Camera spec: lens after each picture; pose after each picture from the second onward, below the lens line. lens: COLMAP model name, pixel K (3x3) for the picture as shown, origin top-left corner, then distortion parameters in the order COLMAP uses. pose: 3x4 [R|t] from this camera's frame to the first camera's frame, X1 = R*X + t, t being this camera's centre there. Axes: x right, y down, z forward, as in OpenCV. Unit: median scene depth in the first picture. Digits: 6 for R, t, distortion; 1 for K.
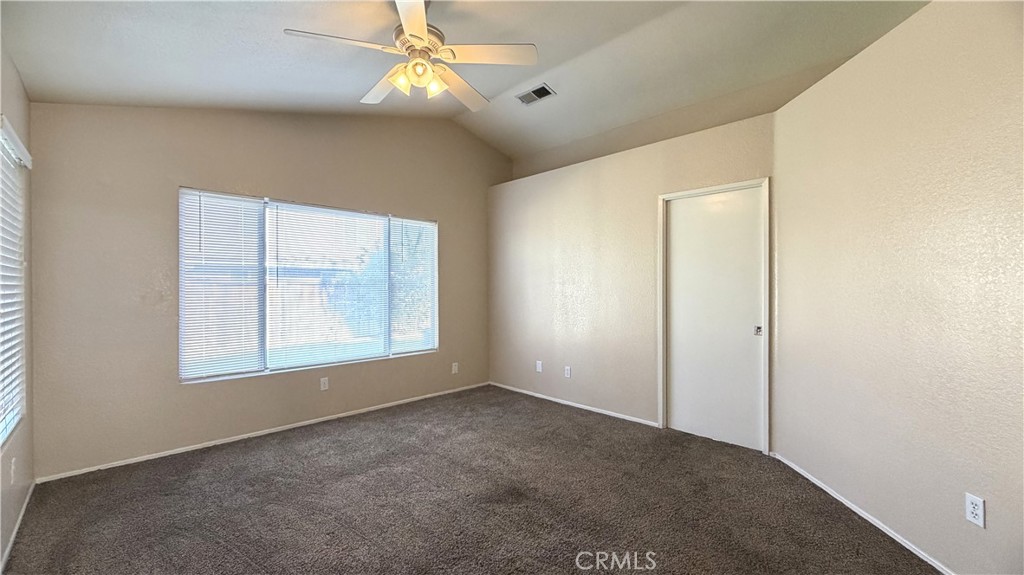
lens RADIAL K [[414.9, 0, 512.0], [0, 414.9, 287.5], [0, 0, 1]] dist [0.001080, -0.000029]
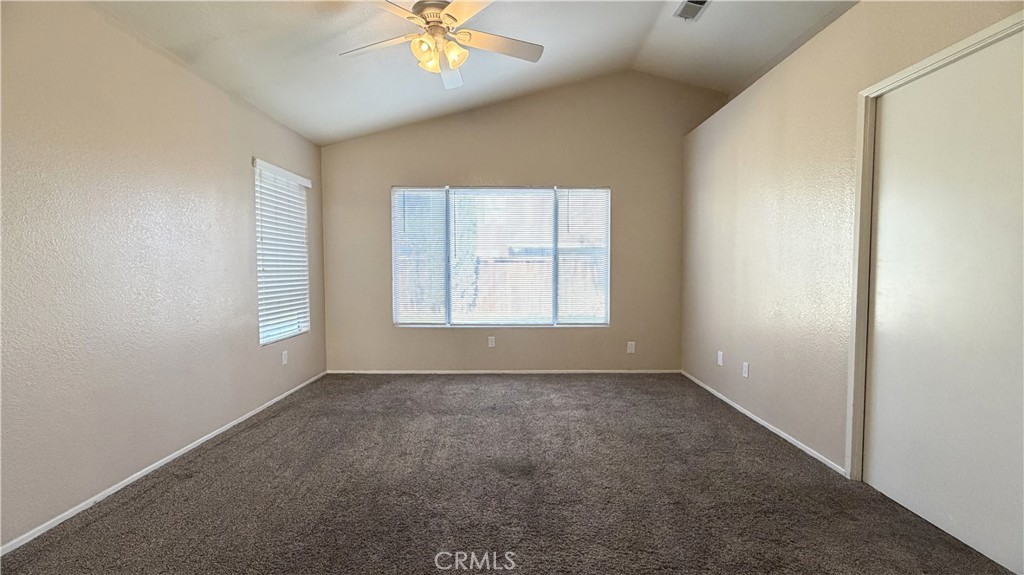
lens RADIAL K [[425.5, 0, 512.0], [0, 425.5, 287.5], [0, 0, 1]] dist [0.000233, -0.000325]
pose [[0.712158, 0.030977, -0.701336, 0.442359], [0.000029, 0.999025, 0.044154, 0.030277], [0.702020, -0.031465, 0.711462, 0.215654]]
